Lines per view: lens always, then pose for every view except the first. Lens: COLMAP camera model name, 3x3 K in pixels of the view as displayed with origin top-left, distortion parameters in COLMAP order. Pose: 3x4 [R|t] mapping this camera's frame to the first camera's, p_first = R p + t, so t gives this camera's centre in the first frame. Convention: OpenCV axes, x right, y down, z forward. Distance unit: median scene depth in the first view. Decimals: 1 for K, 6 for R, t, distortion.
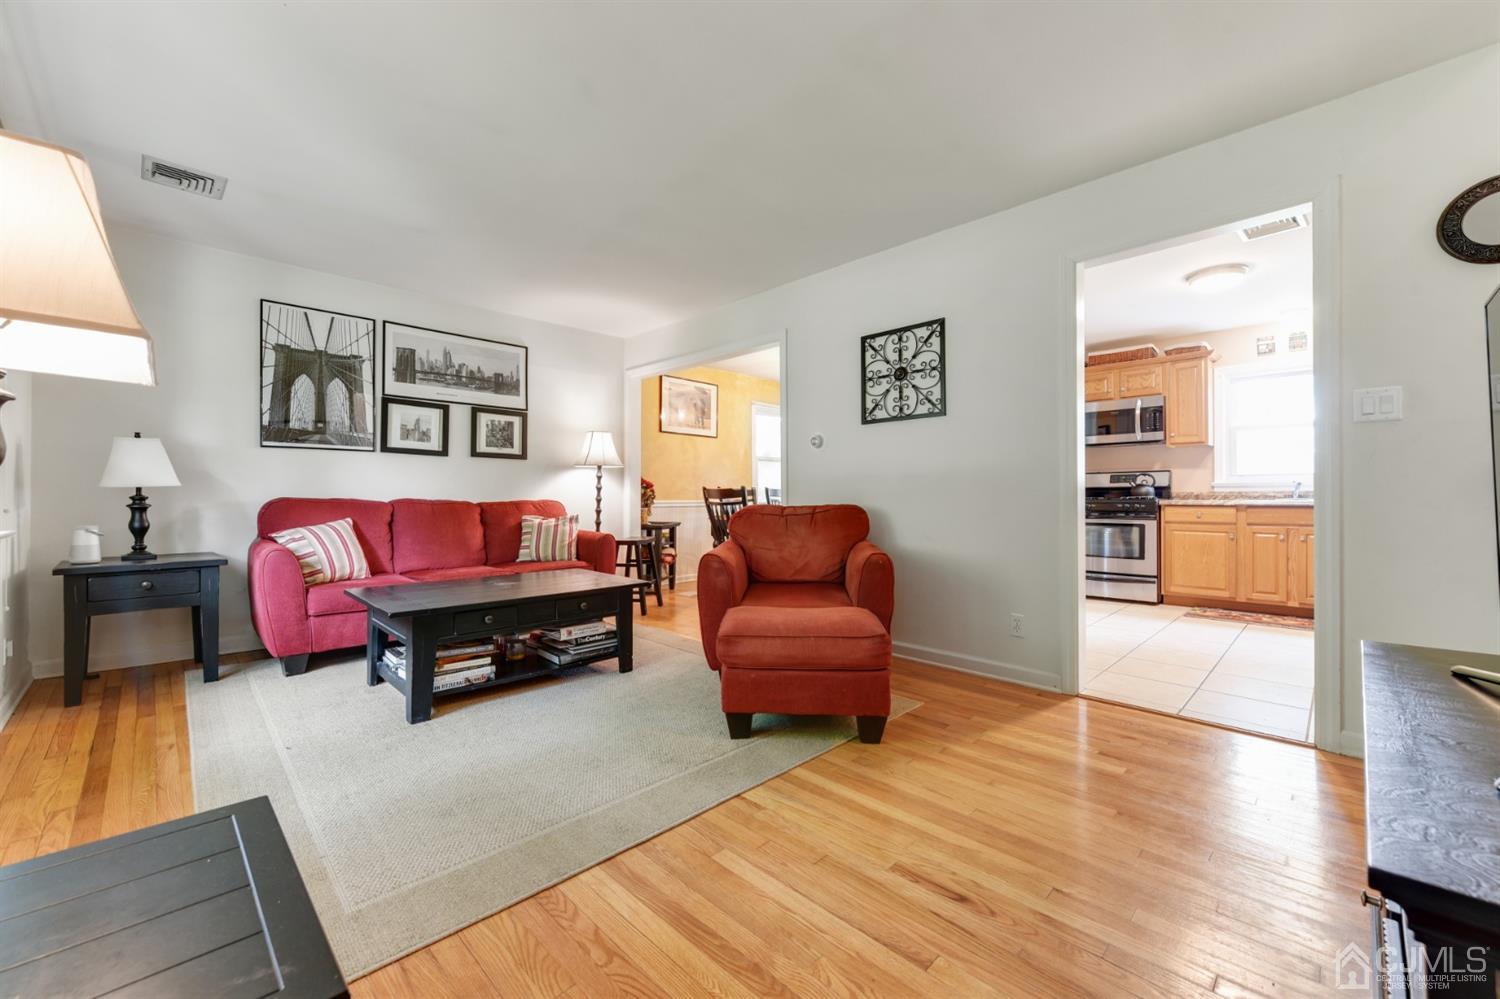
lens RADIAL K [[591.7, 0, 752.3], [0, 591.7, 493.7], [0, 0, 1]] dist [0.008416, -0.000079]
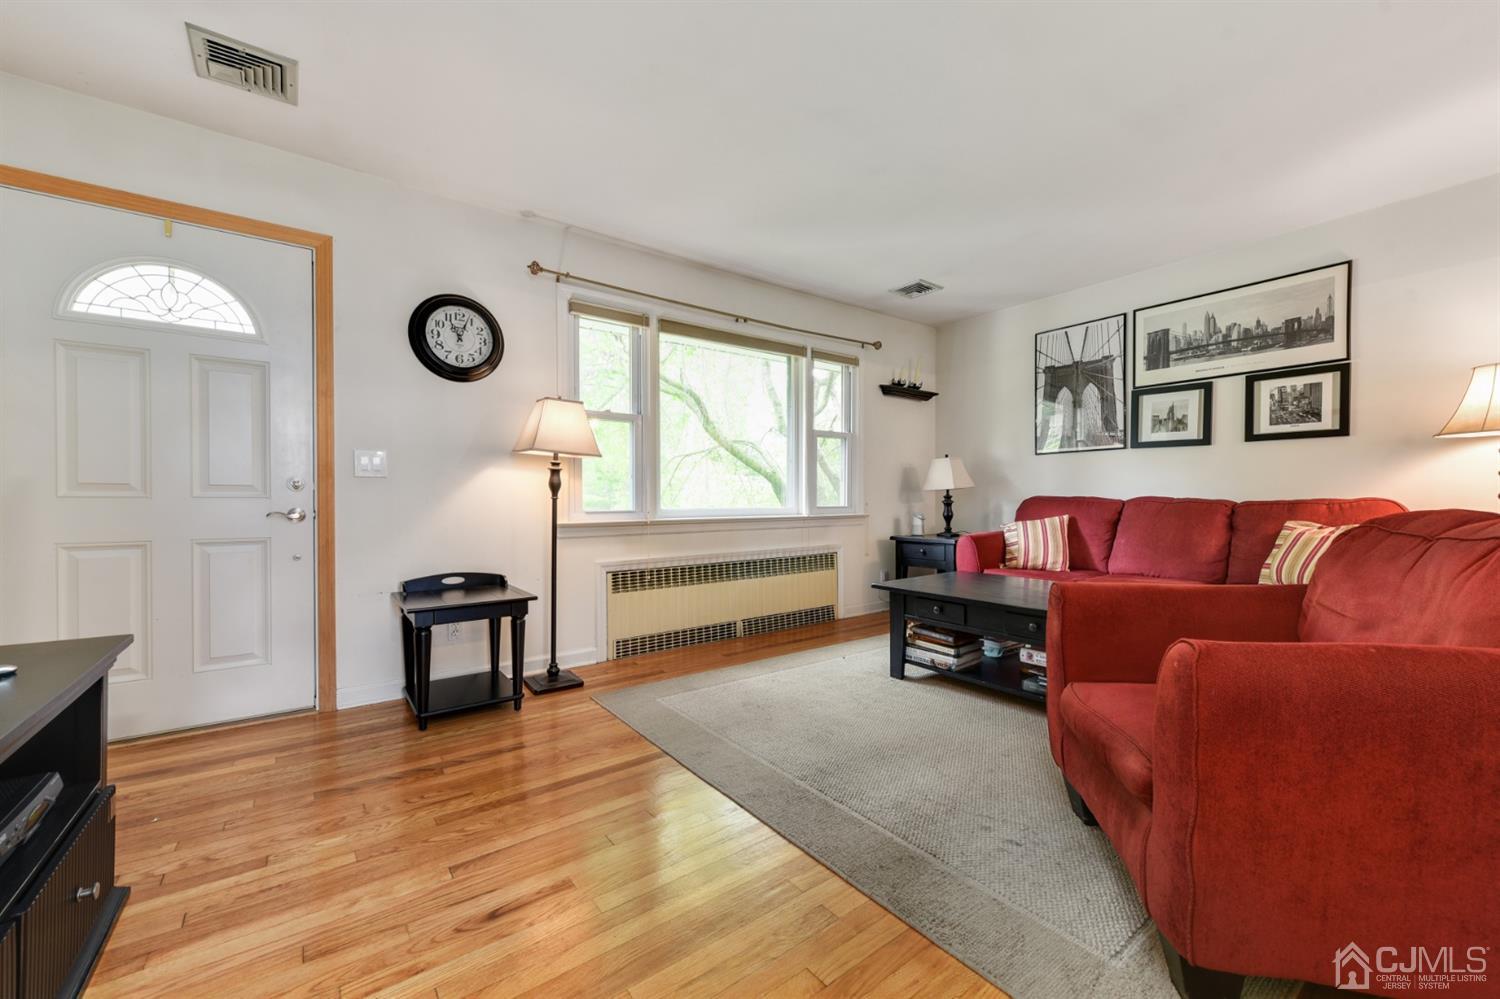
lens RADIAL K [[594.5, 0, 750.0], [0, 594.5, 499.5], [0, 0, 1]] dist [0.001404, -0.000073]
pose [[-0.139369, 0.000575, -0.990240, 0.475557], [0.009273, 0.999957, -0.000724, 0.008995], [0.990197, -0.009283, -0.139368, 0.595098]]
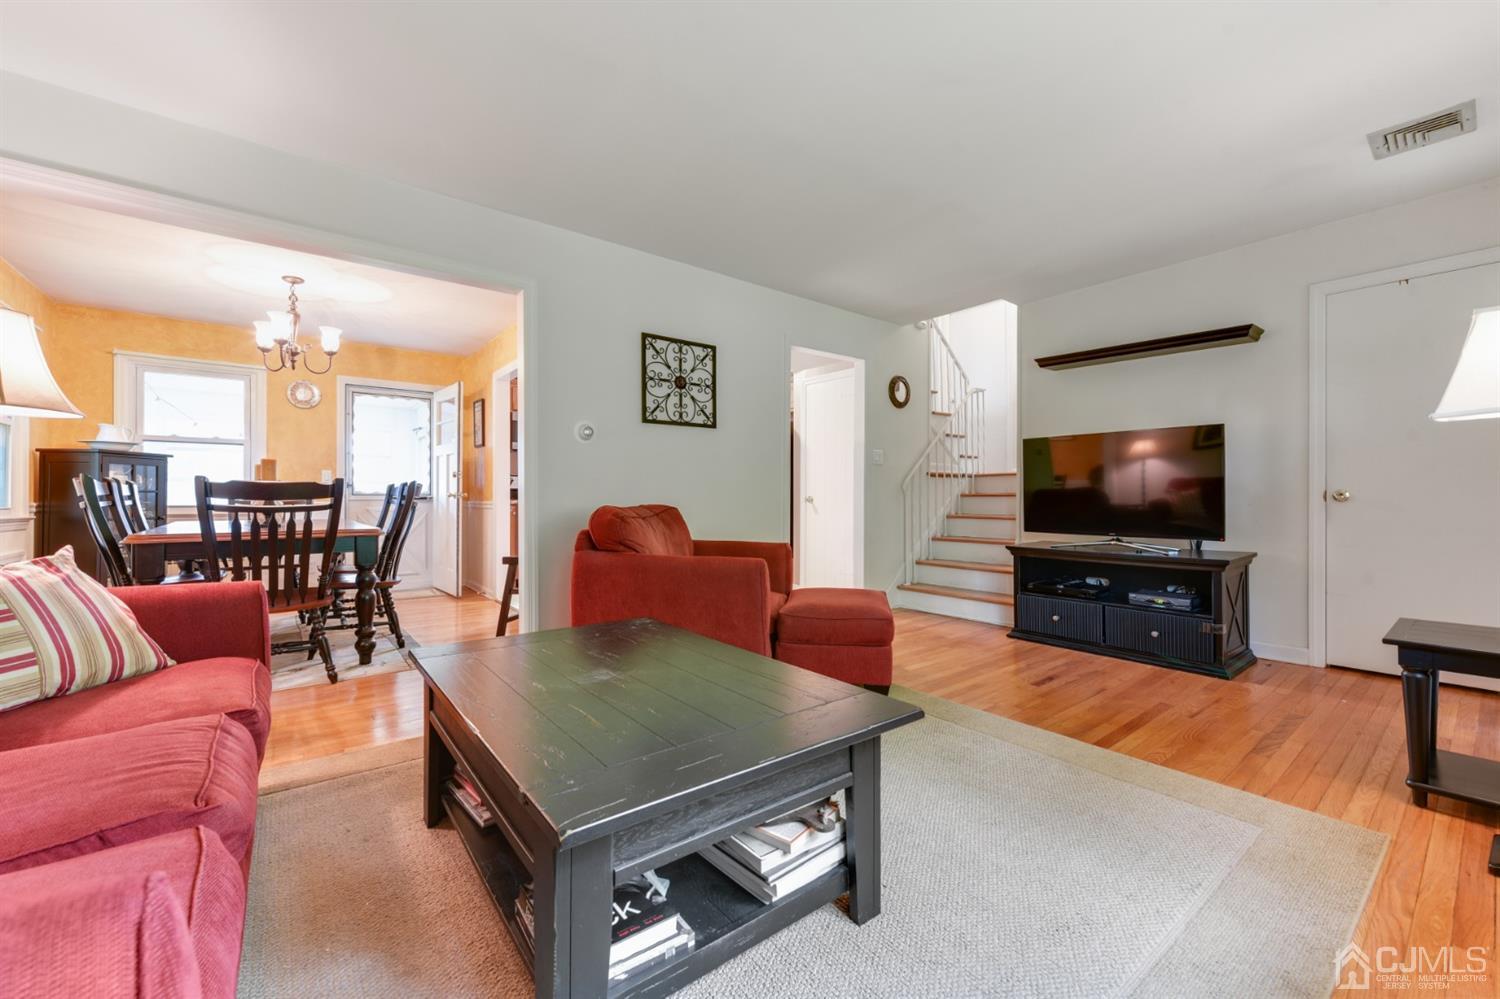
lens RADIAL K [[591.7, 0, 752.3], [0, 591.7, 493.7], [0, 0, 1]] dist [0.008416, -0.000079]
pose [[0.121085, 0.002708, 0.992638, -0.765704], [-0.006170, 0.999979, -0.001975, 0.000678], [-0.992623, -0.005886, 0.121100, 0.709393]]
